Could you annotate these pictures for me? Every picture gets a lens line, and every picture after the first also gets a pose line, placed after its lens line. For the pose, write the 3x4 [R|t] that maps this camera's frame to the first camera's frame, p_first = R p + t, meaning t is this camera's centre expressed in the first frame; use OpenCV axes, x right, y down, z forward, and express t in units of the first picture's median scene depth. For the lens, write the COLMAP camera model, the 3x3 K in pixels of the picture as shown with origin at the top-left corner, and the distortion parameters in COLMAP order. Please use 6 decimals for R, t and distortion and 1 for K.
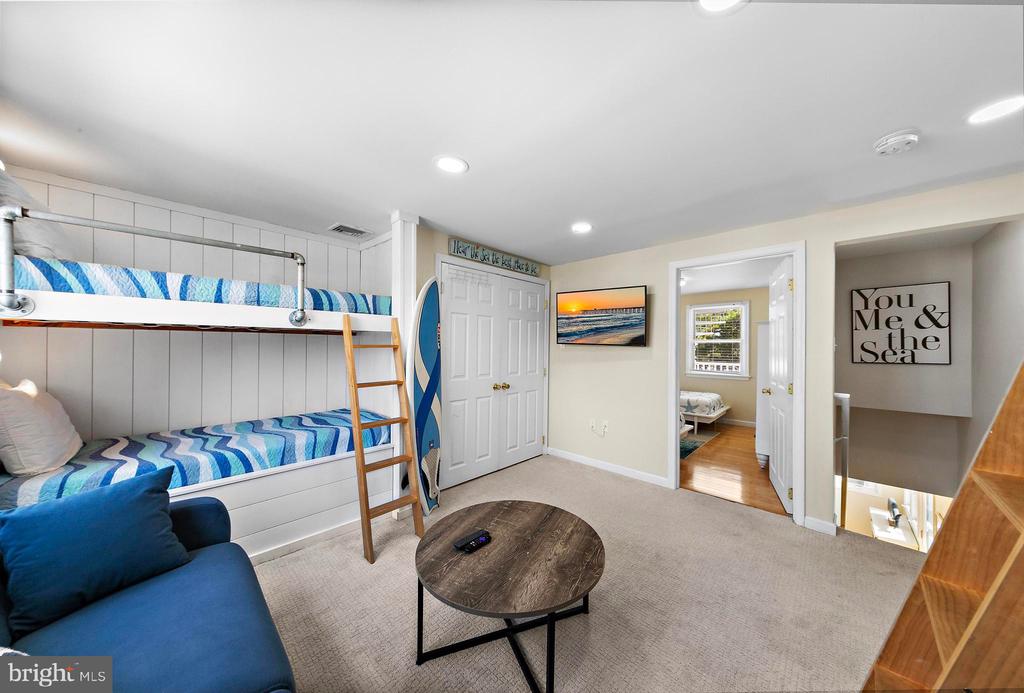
lens RADIAL K [[342.4, 0, 509.3], [0, 342.4, 346.1], [0, 0, 1]] dist [0.007430, -0.000501]
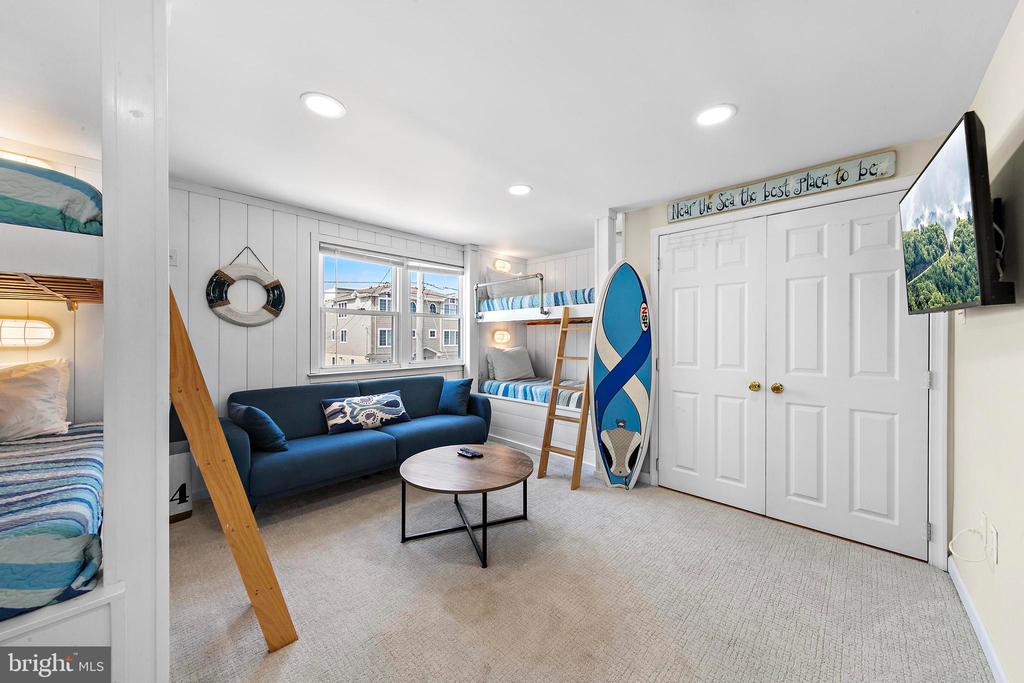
lens RADIAL K [[354.9, 0, 511.0], [0, 354.9, 337.2], [0, 0, 1]] dist [0.002877, -0.000376]
pose [[0.009225, -0.011918, -0.999886, 0.695975], [-0.001359, 0.999928, -0.011931, 0.035015], [0.999957, 0.001469, 0.009208, 0.554337]]
